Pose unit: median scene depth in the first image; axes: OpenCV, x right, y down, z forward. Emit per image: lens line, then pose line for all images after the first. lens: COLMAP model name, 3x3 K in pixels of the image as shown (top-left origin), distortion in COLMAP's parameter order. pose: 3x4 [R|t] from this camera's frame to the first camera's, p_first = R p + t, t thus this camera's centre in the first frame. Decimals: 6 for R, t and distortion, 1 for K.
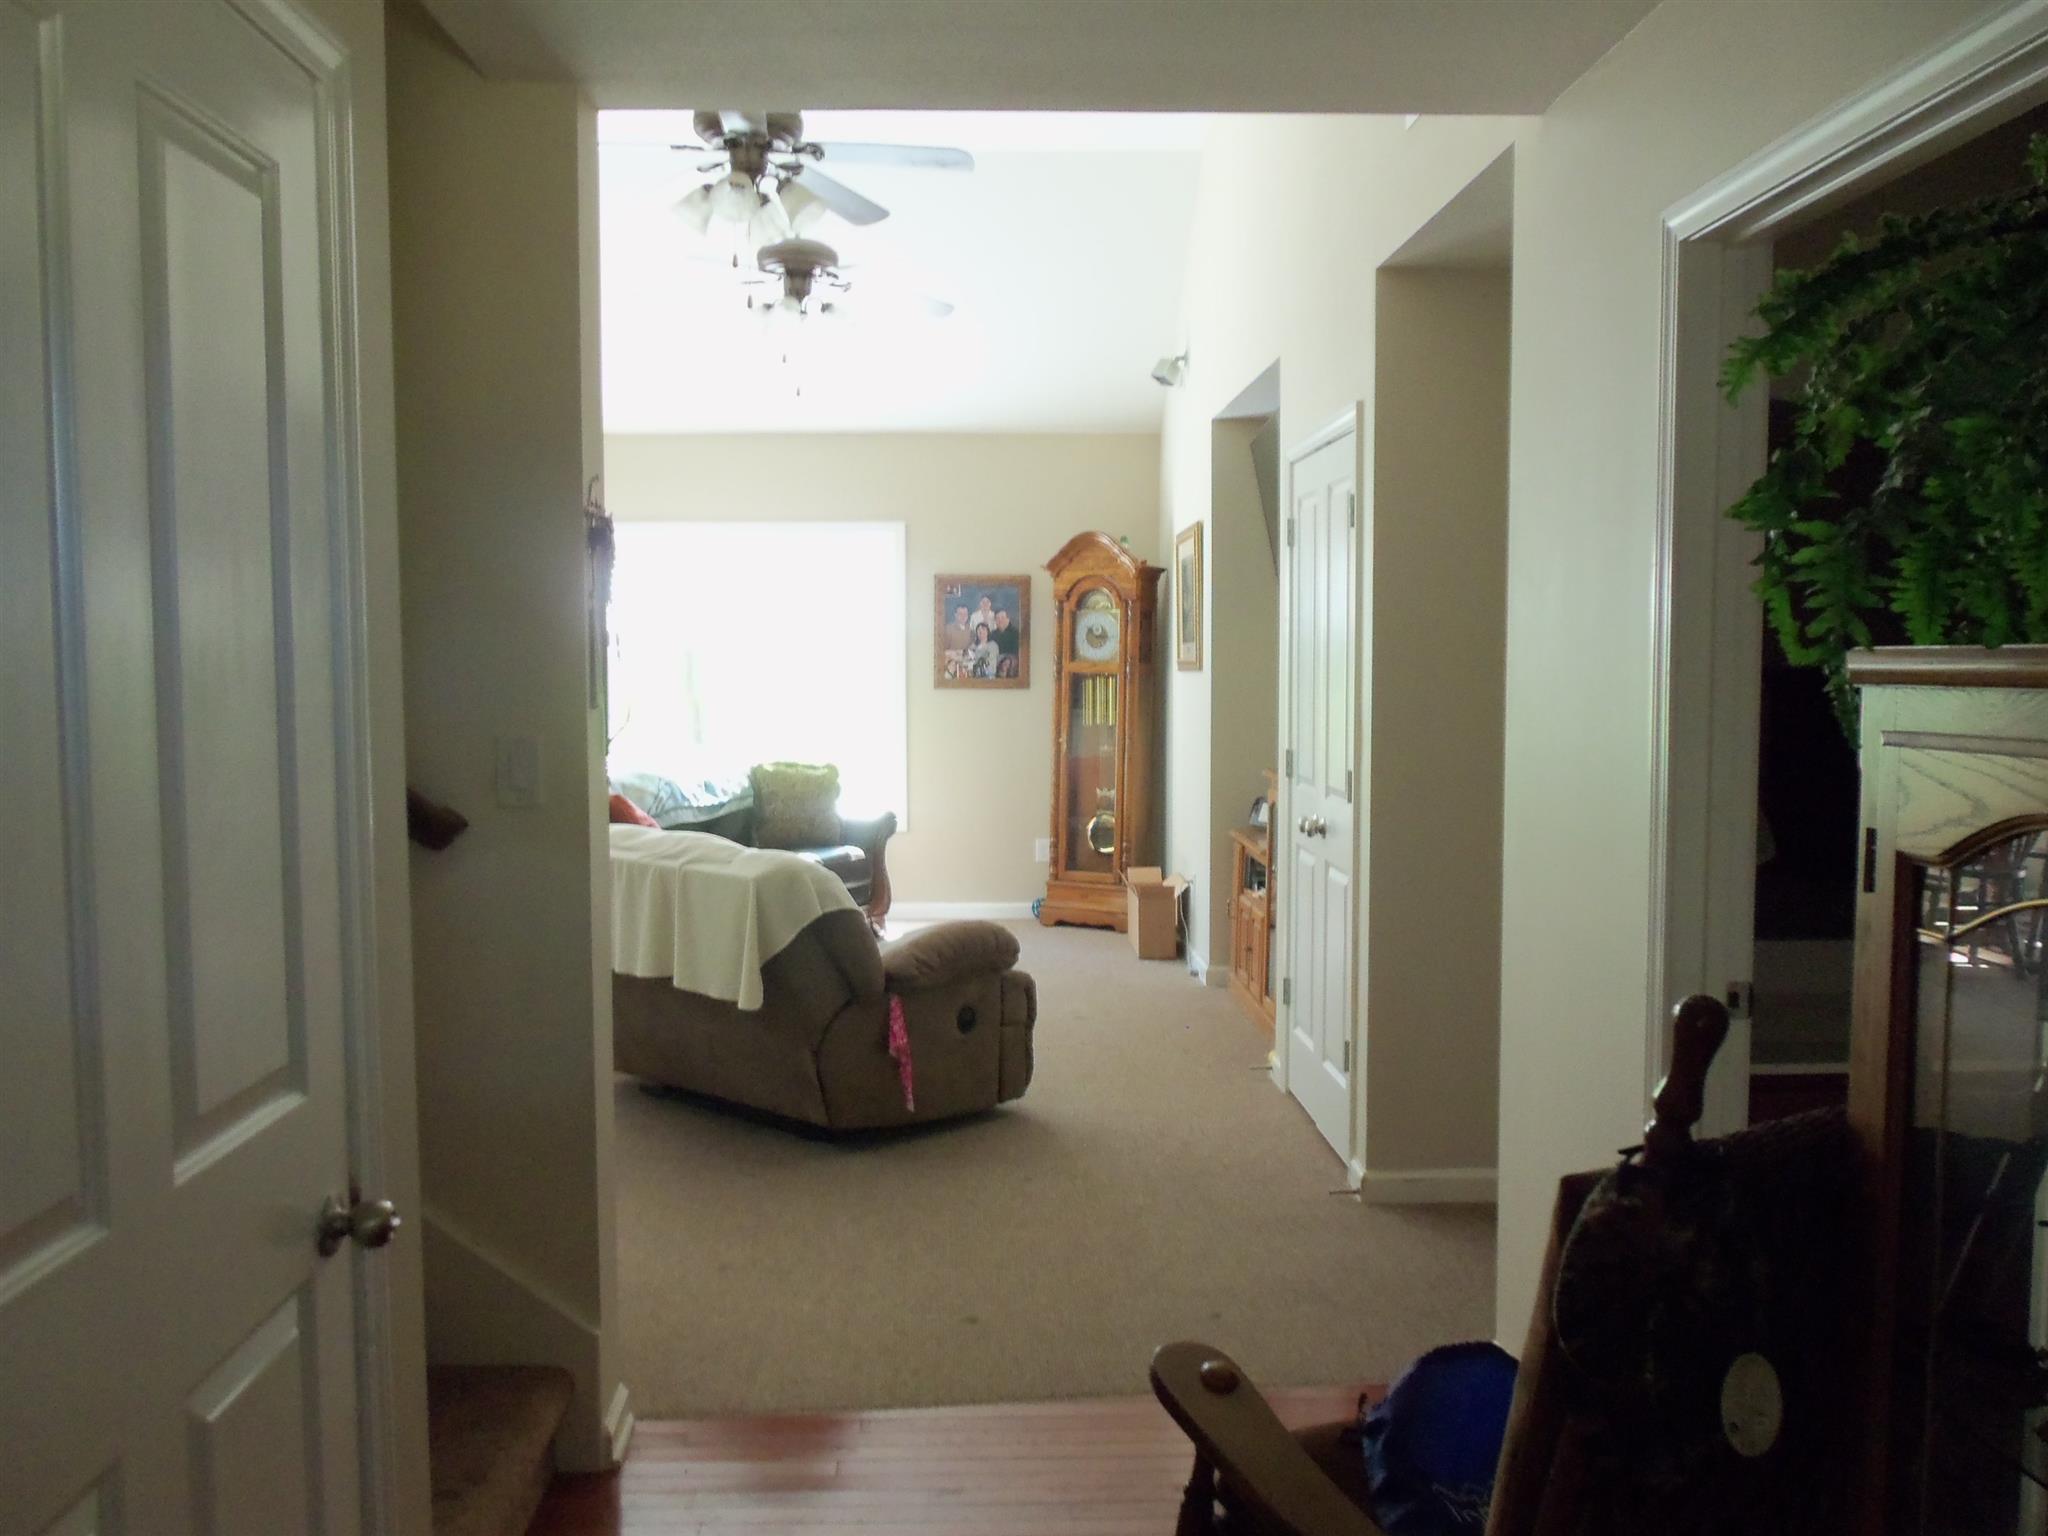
lens RADIAL K [[1810.6, 0, 1017.6], [0, 1810.6, 779.9], [0, 0, 1]] dist [-0.055766, 0.005800]
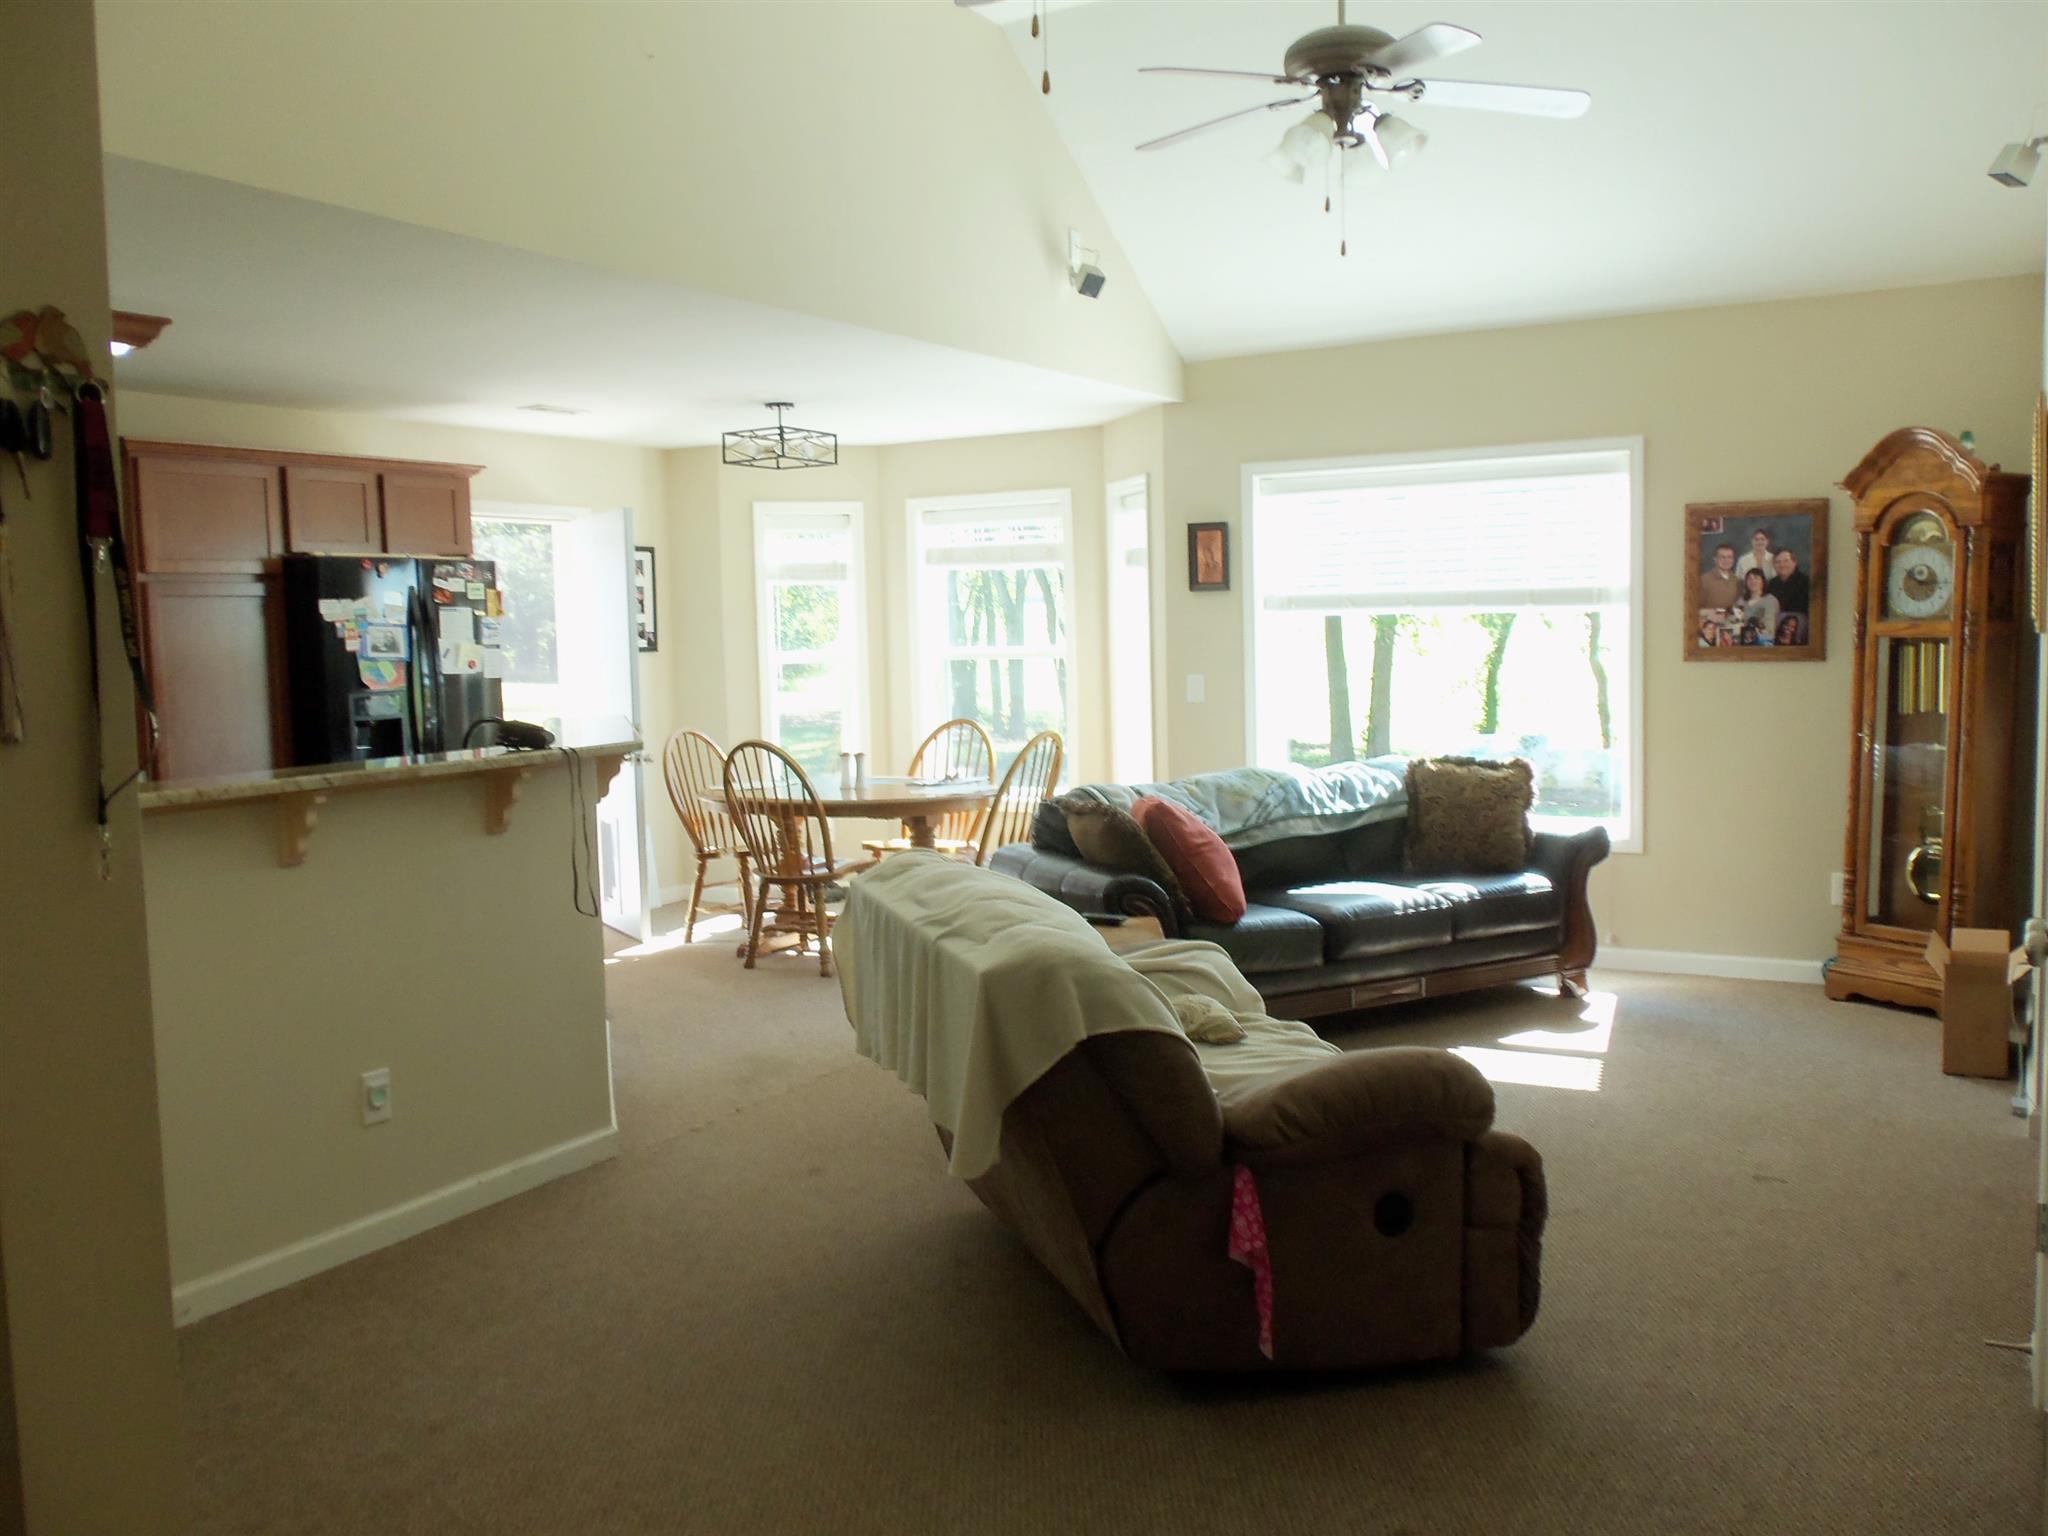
lens RADIAL K [[1747.4, 0, 999.2], [0, 1747.4, 770.3], [0, 0, 1]] dist [-0.024713, 0.004761]
pose [[0.841030, 0.024329, -0.540440, 0.106292], [-0.015698, 0.999665, 0.020572, -0.016806], [0.540760, -0.008818, 0.841131, 0.263611]]
